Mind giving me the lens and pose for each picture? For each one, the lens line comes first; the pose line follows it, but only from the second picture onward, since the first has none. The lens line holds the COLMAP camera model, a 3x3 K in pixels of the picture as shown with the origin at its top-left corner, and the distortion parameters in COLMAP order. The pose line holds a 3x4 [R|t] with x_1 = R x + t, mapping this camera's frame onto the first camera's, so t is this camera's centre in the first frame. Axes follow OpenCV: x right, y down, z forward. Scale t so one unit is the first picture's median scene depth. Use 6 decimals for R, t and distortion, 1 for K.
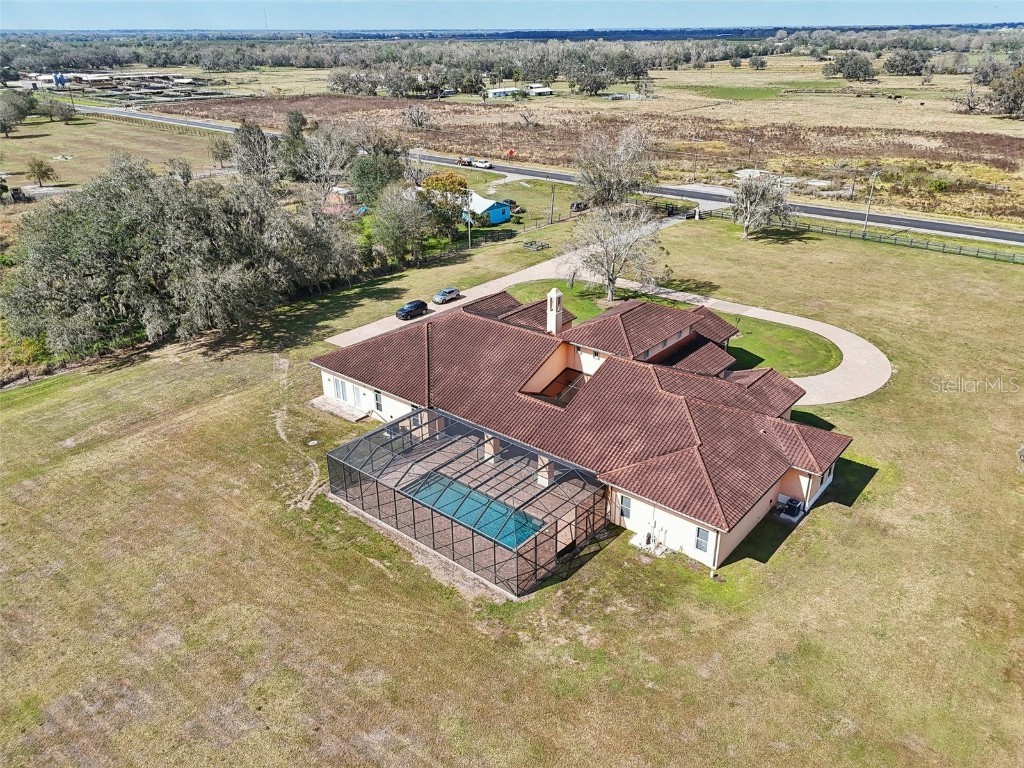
lens RADIAL K [[751.8, 0, 513.3], [0, 751.8, 382.5], [0, 0, 1]] dist [0.079297, -0.072637]
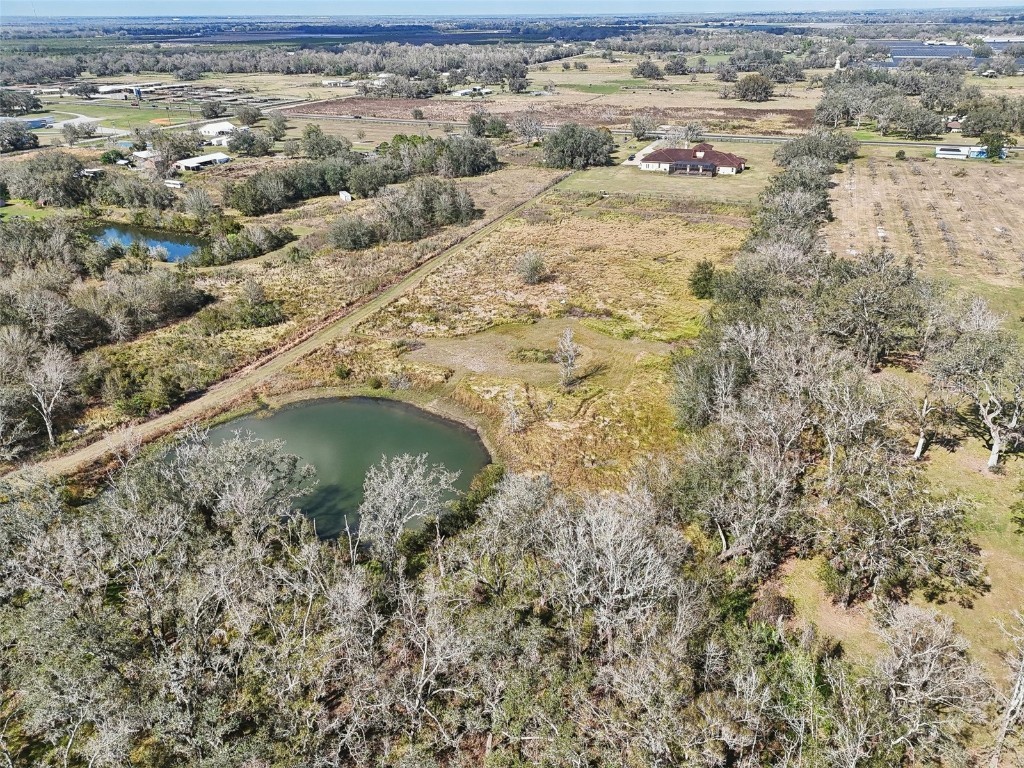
lens RADIAL K [[751.8, 0, 513.3], [0, 751.8, 382.5], [0, 0, 1]] dist [0.079297, -0.072637]
pose [[0.954204, -0.132395, 0.268265, -1.936469], [0.128309, 0.991192, 0.032790, 0.850426], [-0.270243, 0.003132, 0.962787, -2.615845]]
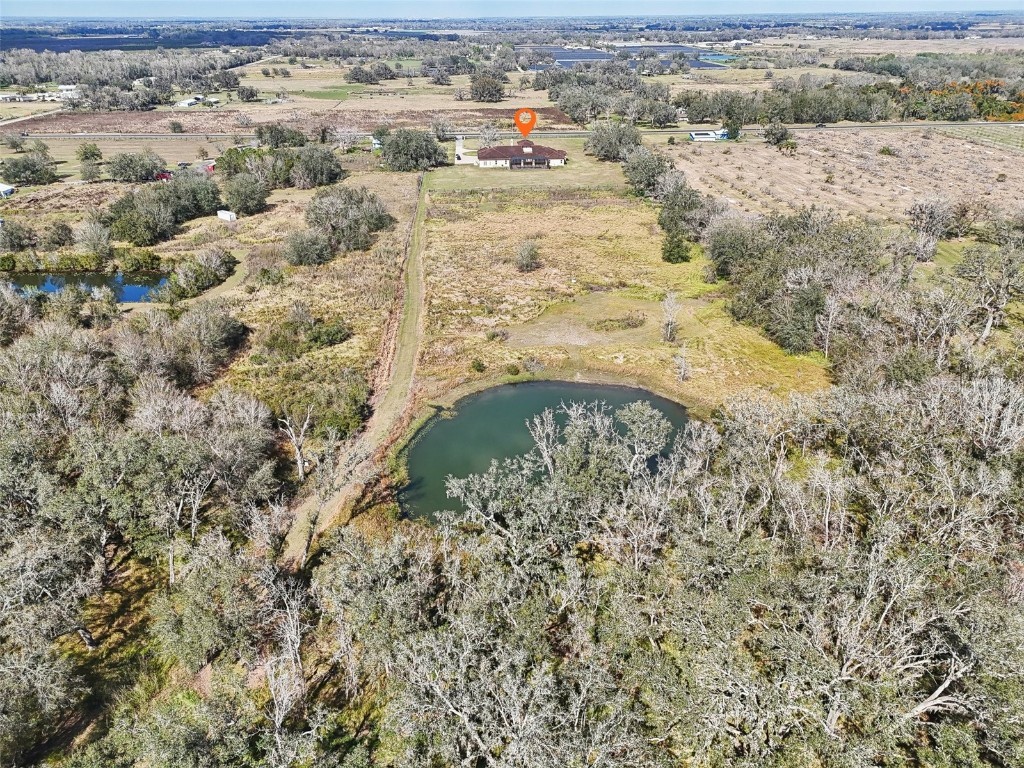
lens RADIAL K [[751.8, 0, 513.3], [0, 751.8, 382.5], [0, 0, 1]] dist [0.079297, -0.072637]
pose [[0.733145, -0.294276, 0.613107, -2.852947], [0.288001, 0.951047, 0.112091, 0.700795], [-0.616079, 0.094396, 0.782007, -2.327488]]
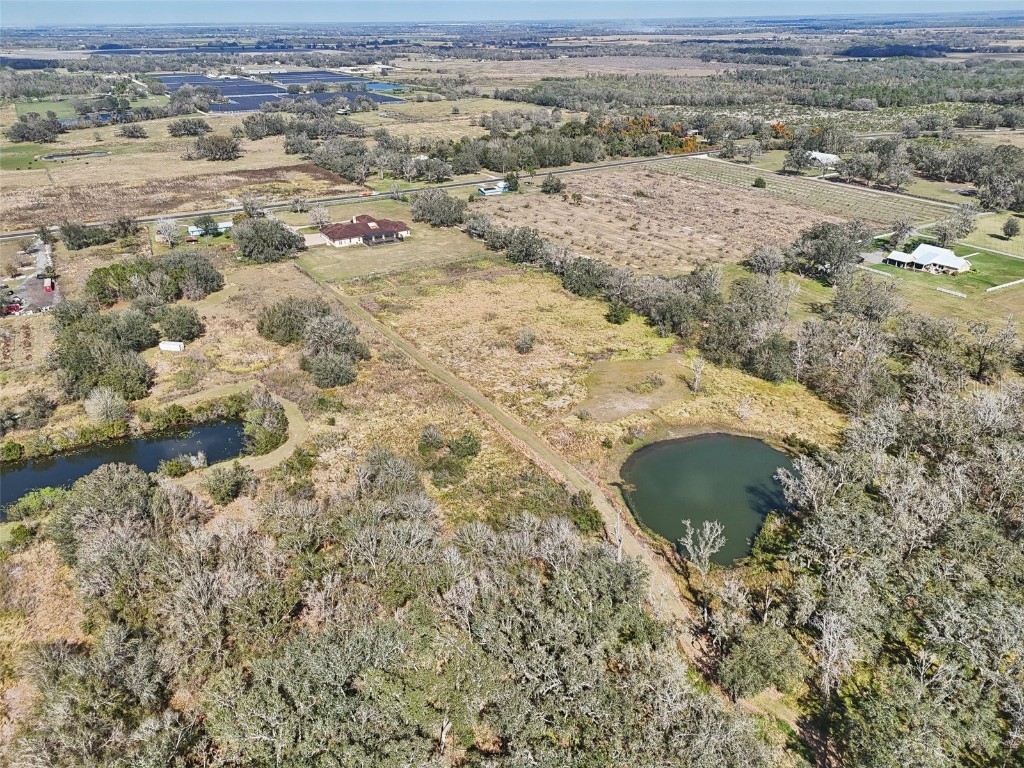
lens RADIAL K [[751.8, 0, 513.3], [0, 751.8, 382.5], [0, 0, 1]] dist [0.079297, -0.072637]
pose [[0.332273, -0.406617, 0.851033, -3.752922], [0.407157, 0.875733, 0.259451, -0.013554], [-0.850775, 0.260295, 0.456540, -1.762398]]
